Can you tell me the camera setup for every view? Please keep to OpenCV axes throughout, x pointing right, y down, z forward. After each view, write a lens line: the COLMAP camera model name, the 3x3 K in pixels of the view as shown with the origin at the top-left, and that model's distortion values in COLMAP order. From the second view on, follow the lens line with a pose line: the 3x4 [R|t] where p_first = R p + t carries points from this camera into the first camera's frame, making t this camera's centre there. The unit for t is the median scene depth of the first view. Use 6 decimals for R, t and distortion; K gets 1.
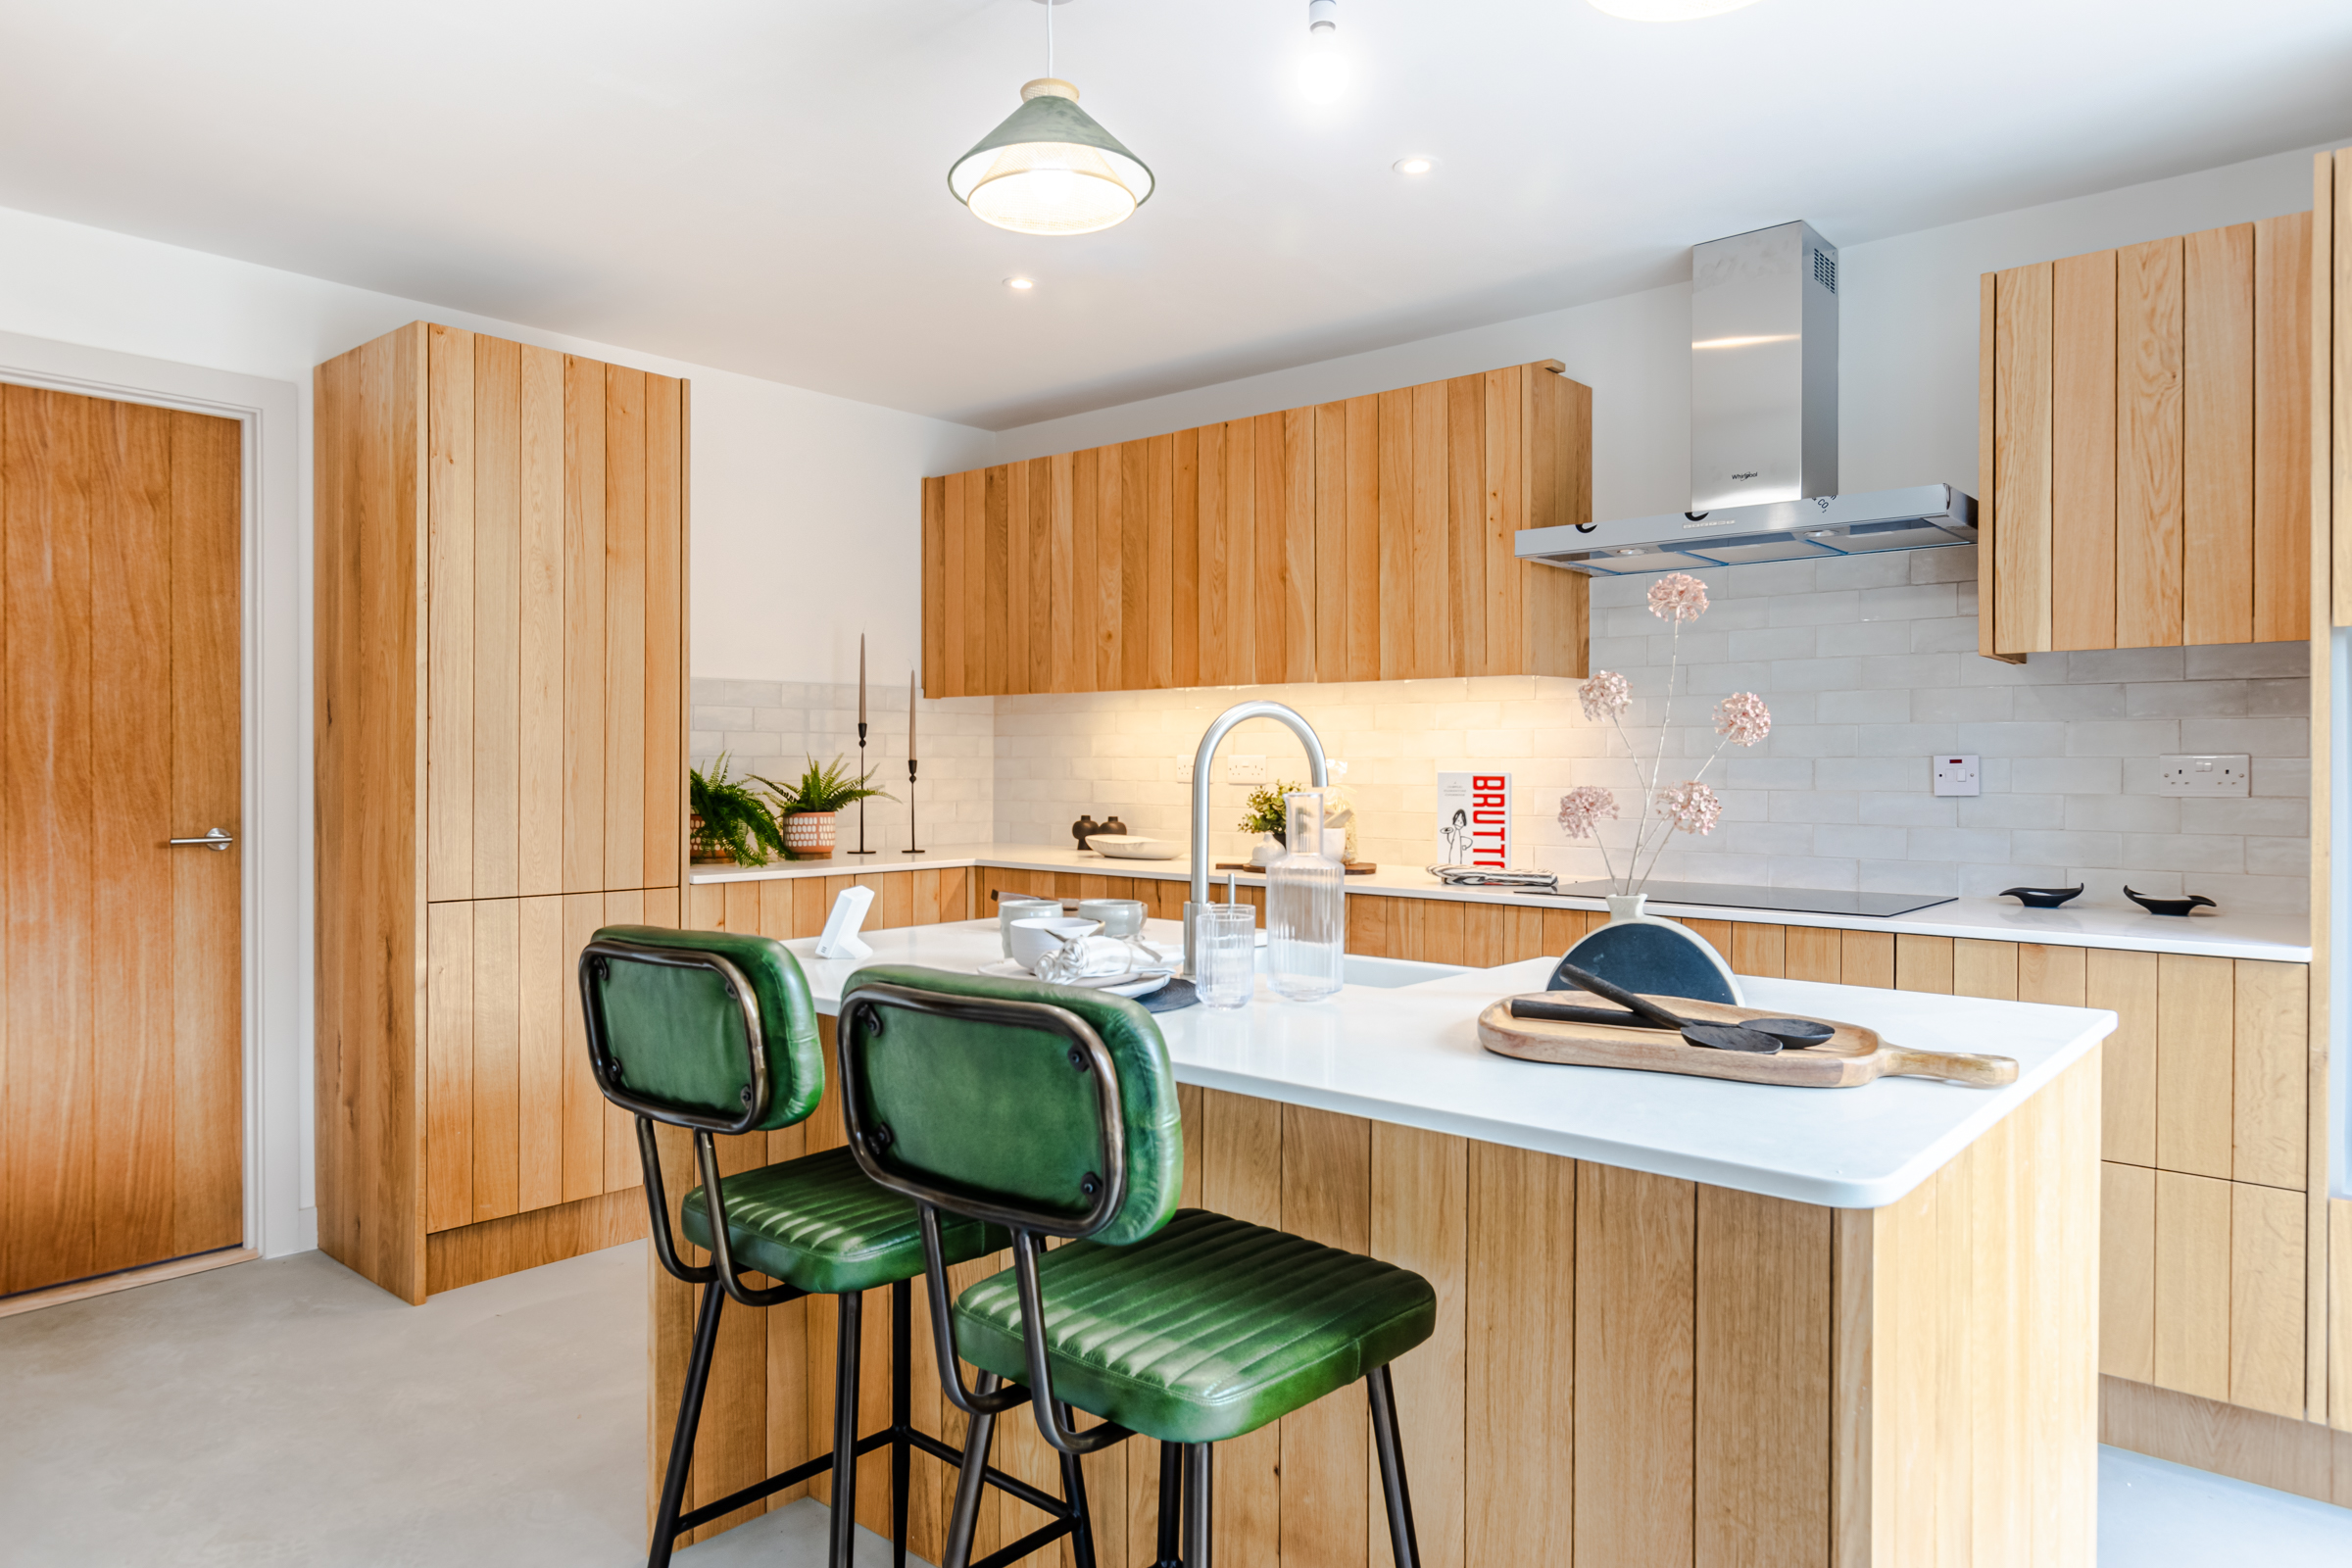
lens RADIAL K [[1461.6, 0, 1176.4], [0, 1461.6, 782.2], [0, 0, 1]] dist [-0.007543, -0.001224]
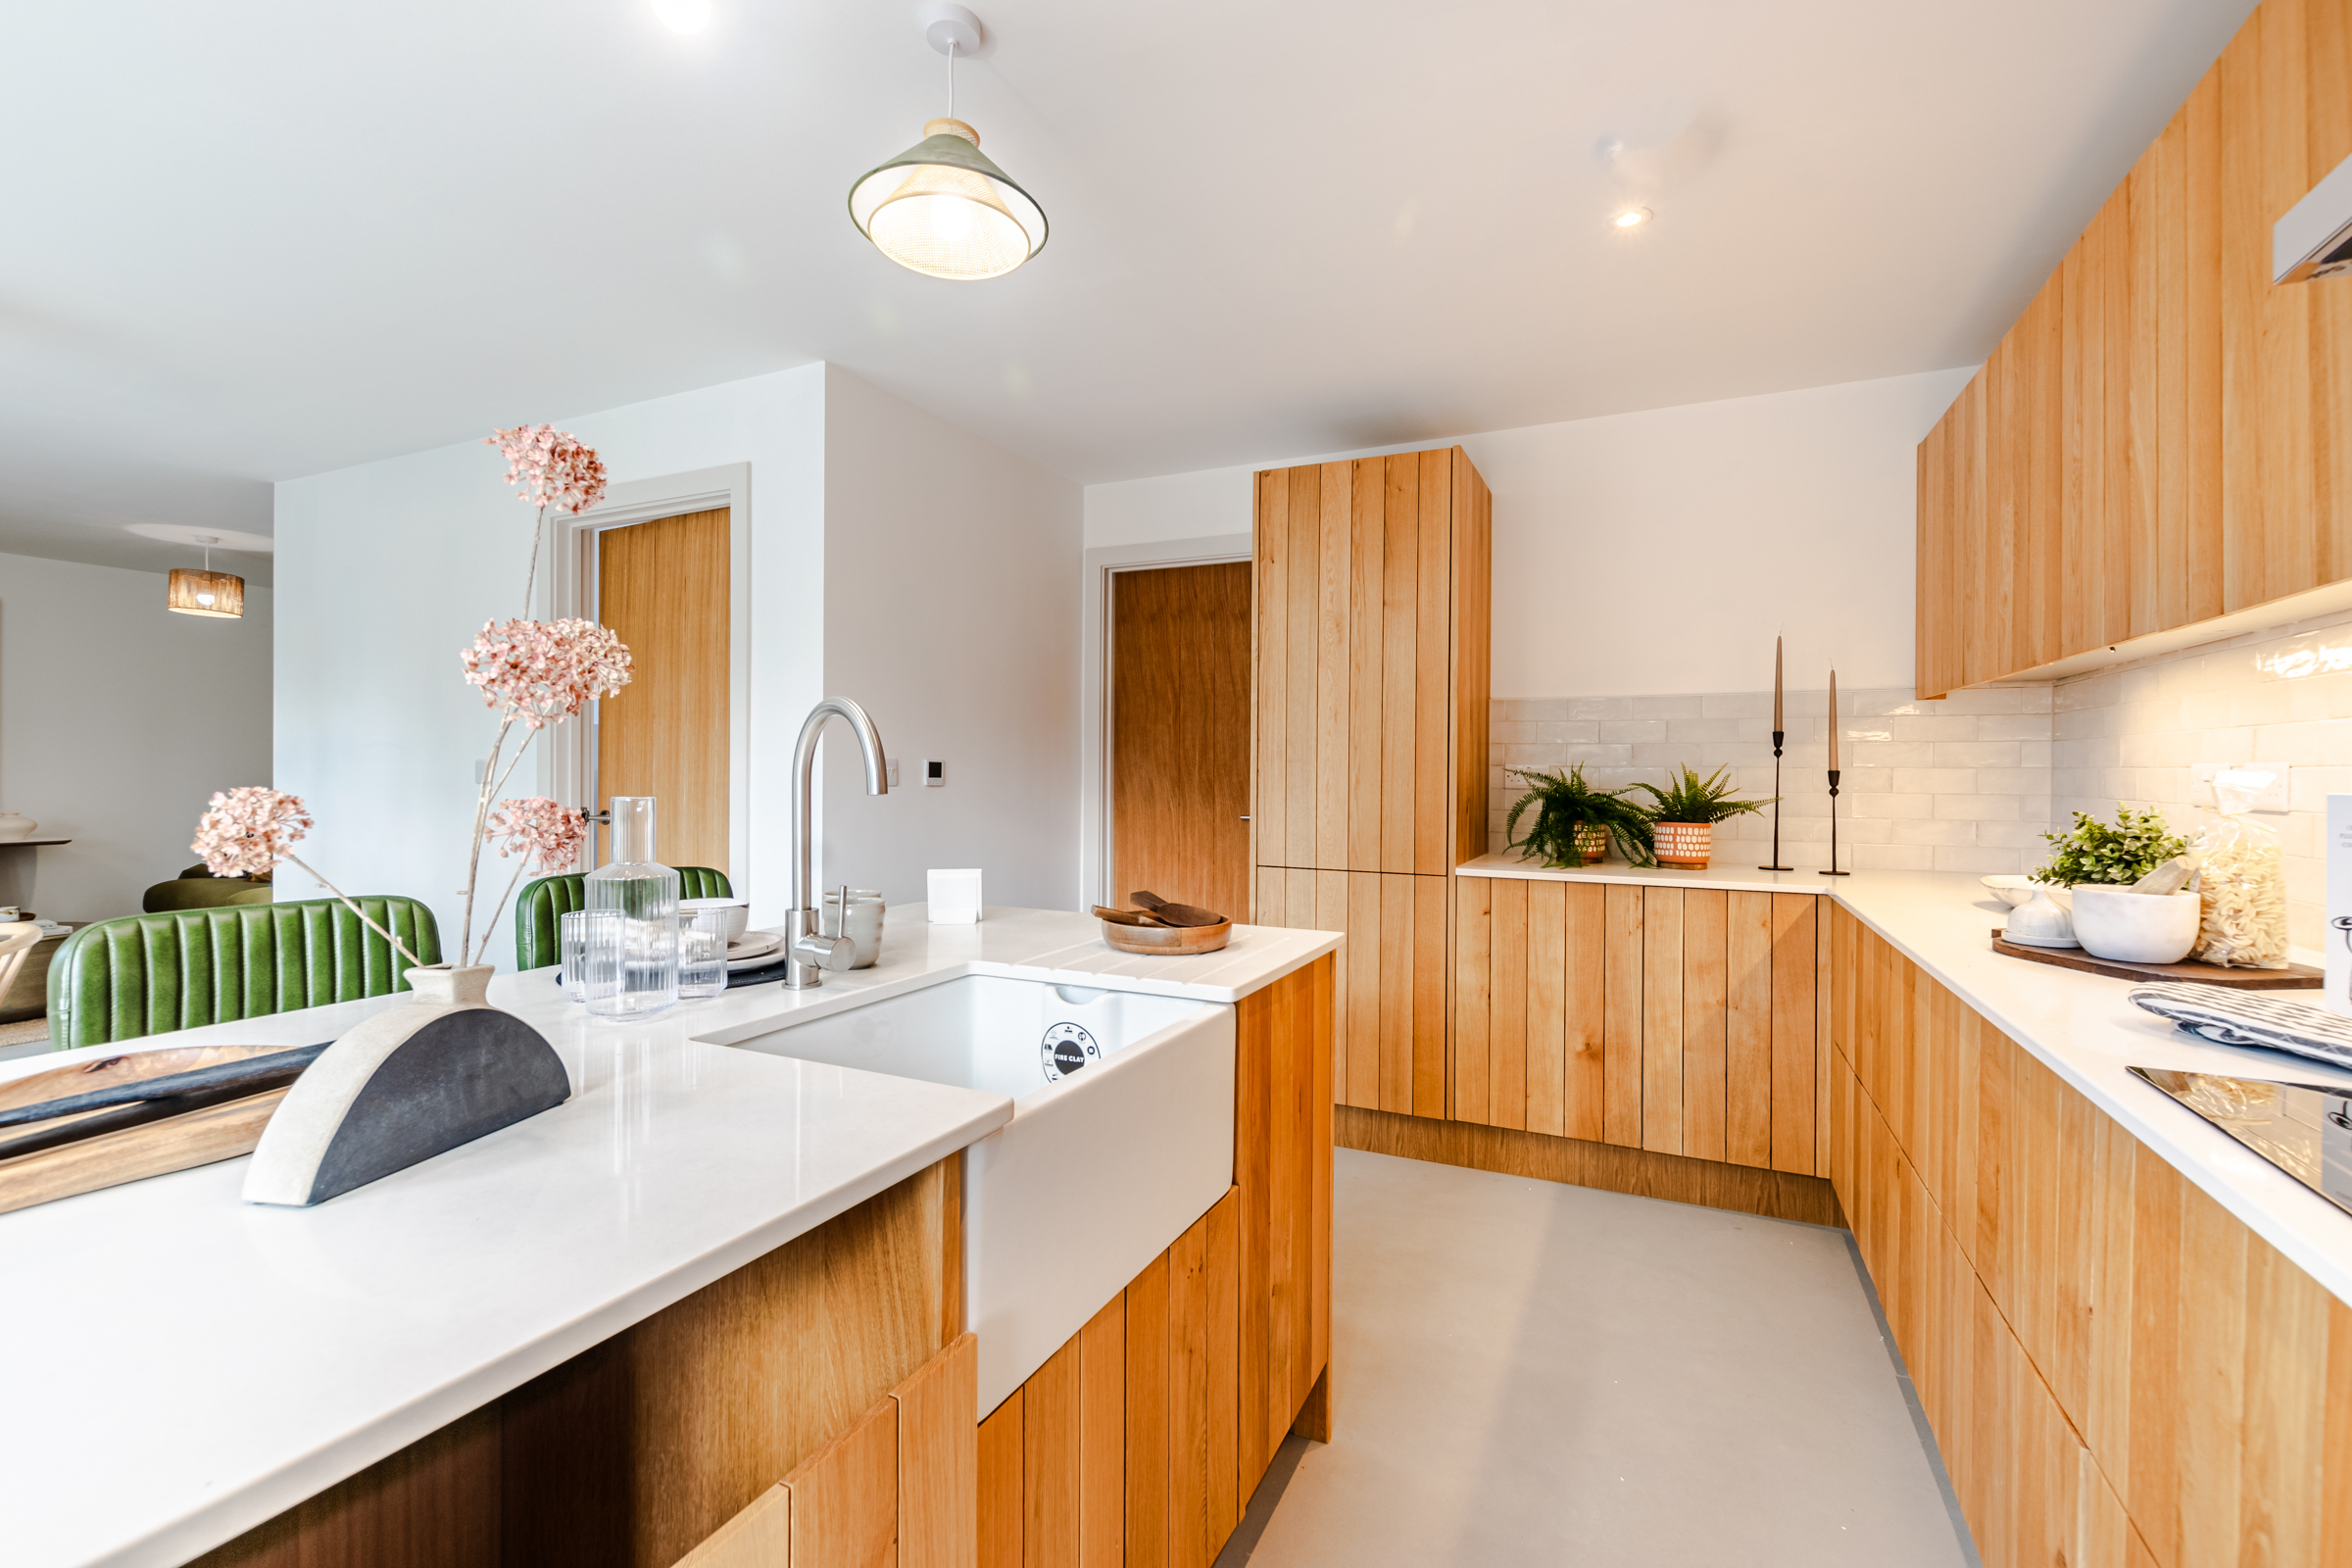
lens RADIAL K [[1017.9, 0, 1178.6], [0, 1017.9, 772.0], [0, 0, 1]] dist [0.005453, -0.004146]
pose [[0.266274, 0.001570, -0.963896, 0.397926], [-0.019349, 0.999806, -0.003716, -0.005365], [0.963703, 0.019640, 0.266252, 0.569671]]
